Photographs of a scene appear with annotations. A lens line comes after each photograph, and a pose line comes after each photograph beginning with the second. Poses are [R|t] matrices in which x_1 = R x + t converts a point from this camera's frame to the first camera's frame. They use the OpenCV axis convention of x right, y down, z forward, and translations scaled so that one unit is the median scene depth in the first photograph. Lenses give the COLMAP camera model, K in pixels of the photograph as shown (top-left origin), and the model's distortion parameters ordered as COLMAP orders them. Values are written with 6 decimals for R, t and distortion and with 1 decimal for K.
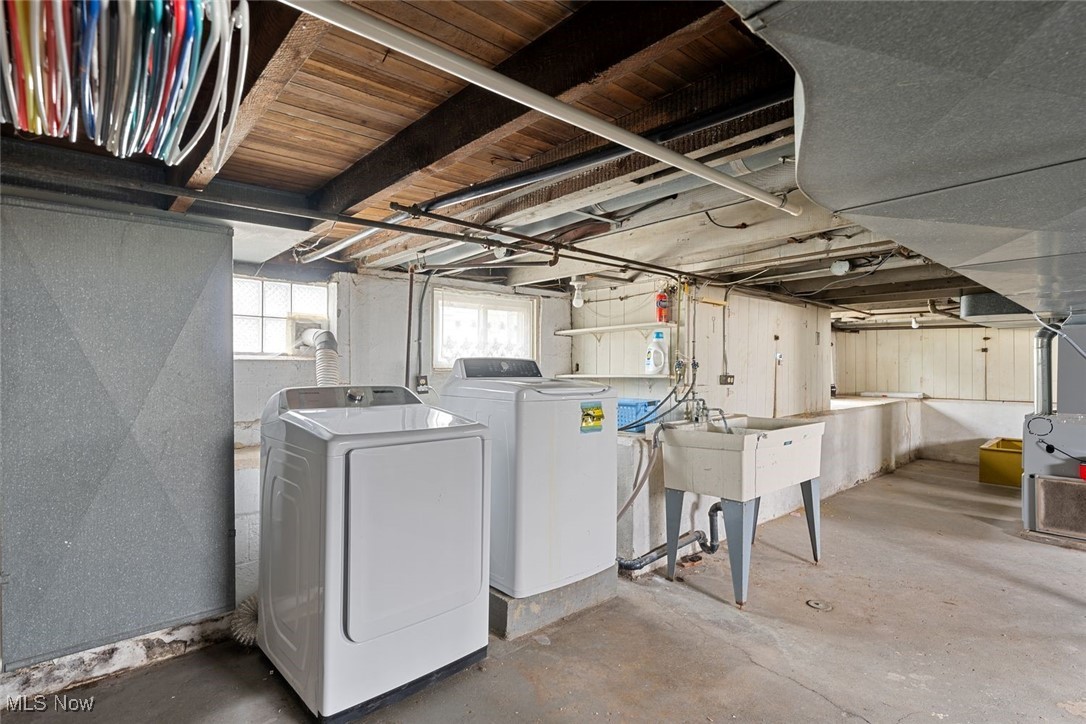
lens RADIAL K [[538.7, 0, 543.0], [0, 538.7, 362.0], [0, 0, 1]] dist [0.003209, -0.000694]
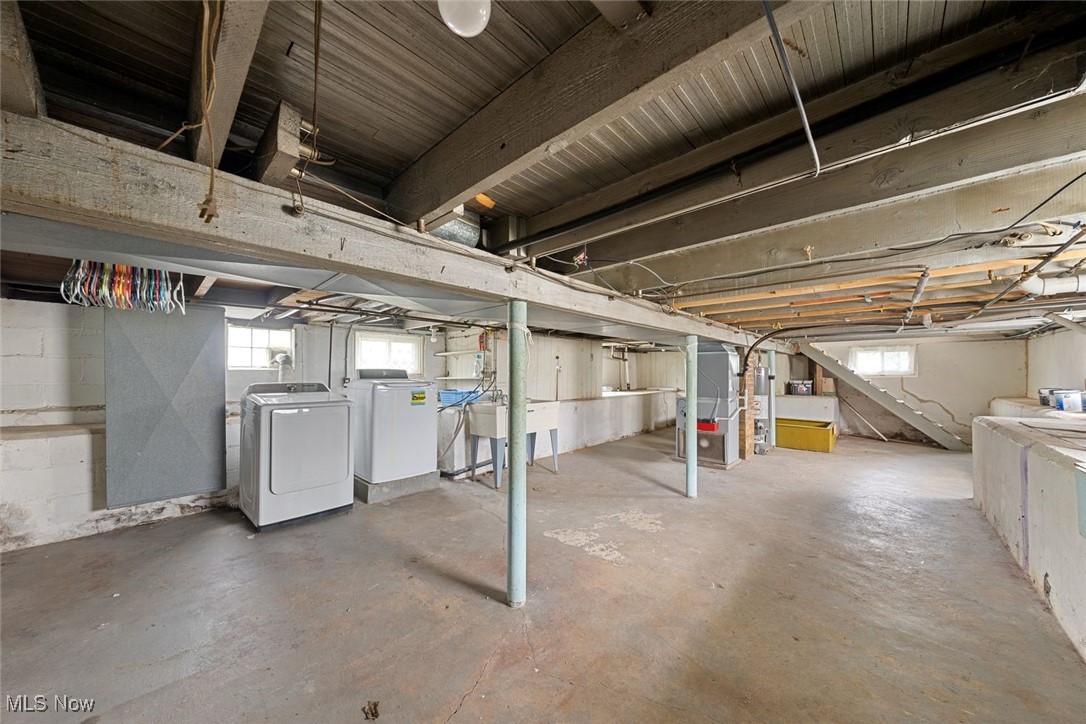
lens RADIAL K [[371.4, 0, 541.4], [0, 371.4, 368.0], [0, 0, 1]] dist [-0.001449, -0.000120]
pose [[0.996049, 0.001056, 0.088801, 0.428766], [-0.000792, 0.999995, -0.003014, -0.008412], [-0.088804, 0.002931, 0.996045, -0.451172]]
